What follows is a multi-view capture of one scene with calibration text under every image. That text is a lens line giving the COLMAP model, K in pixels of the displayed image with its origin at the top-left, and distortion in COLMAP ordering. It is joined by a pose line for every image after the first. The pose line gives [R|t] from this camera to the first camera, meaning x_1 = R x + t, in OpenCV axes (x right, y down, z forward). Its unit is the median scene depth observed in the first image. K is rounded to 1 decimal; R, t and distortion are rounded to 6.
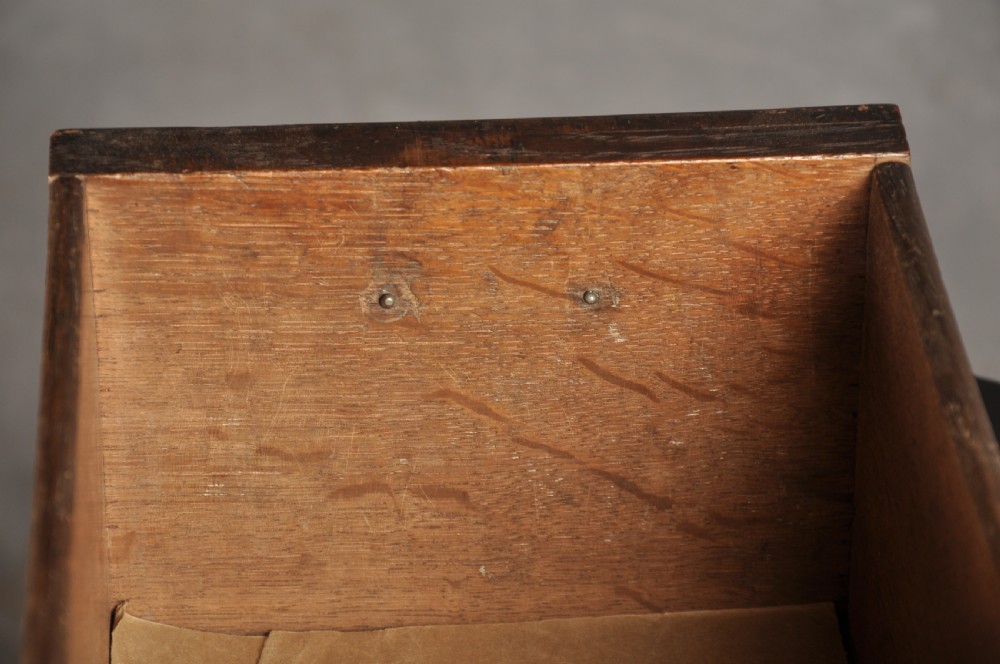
lens RADIAL K [[2252.4, 0, 500.8], [0, 2252.4, 309.1], [0, 0, 1]] dist [0.383585, 0.609730]
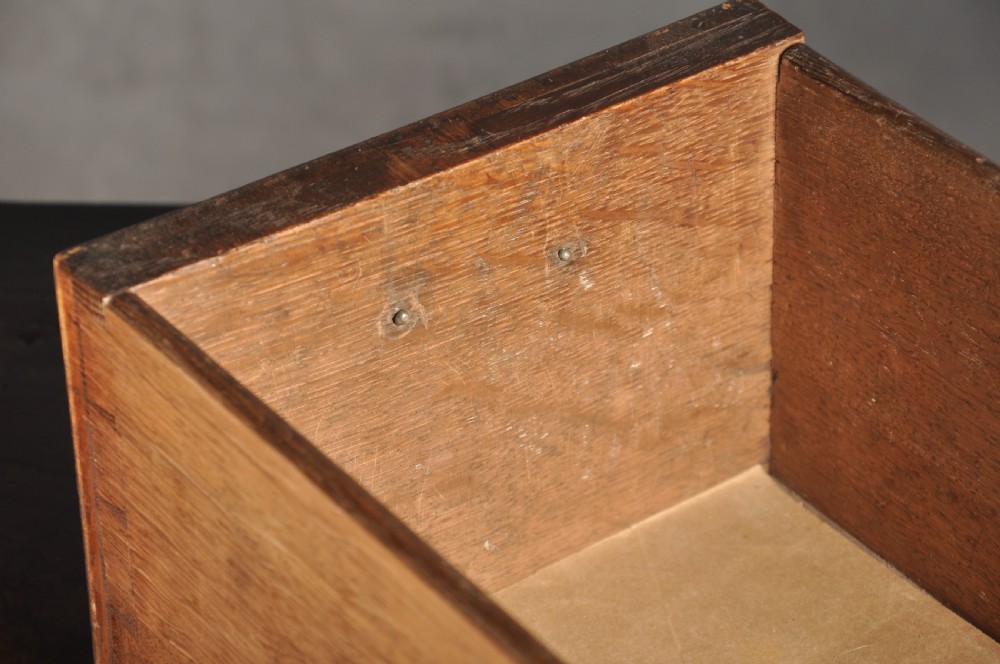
lens RADIAL K [[2252.4, 0, 500.8], [0, 2252.4, 309.1], [0, 0, 1]] dist [0.383585, 0.609730]
pose [[0.911489, -0.310484, 0.269792, -0.282588], [0.301627, 0.950487, 0.074804, -0.069649], [-0.279659, 0.013193, 0.960009, 0.020767]]
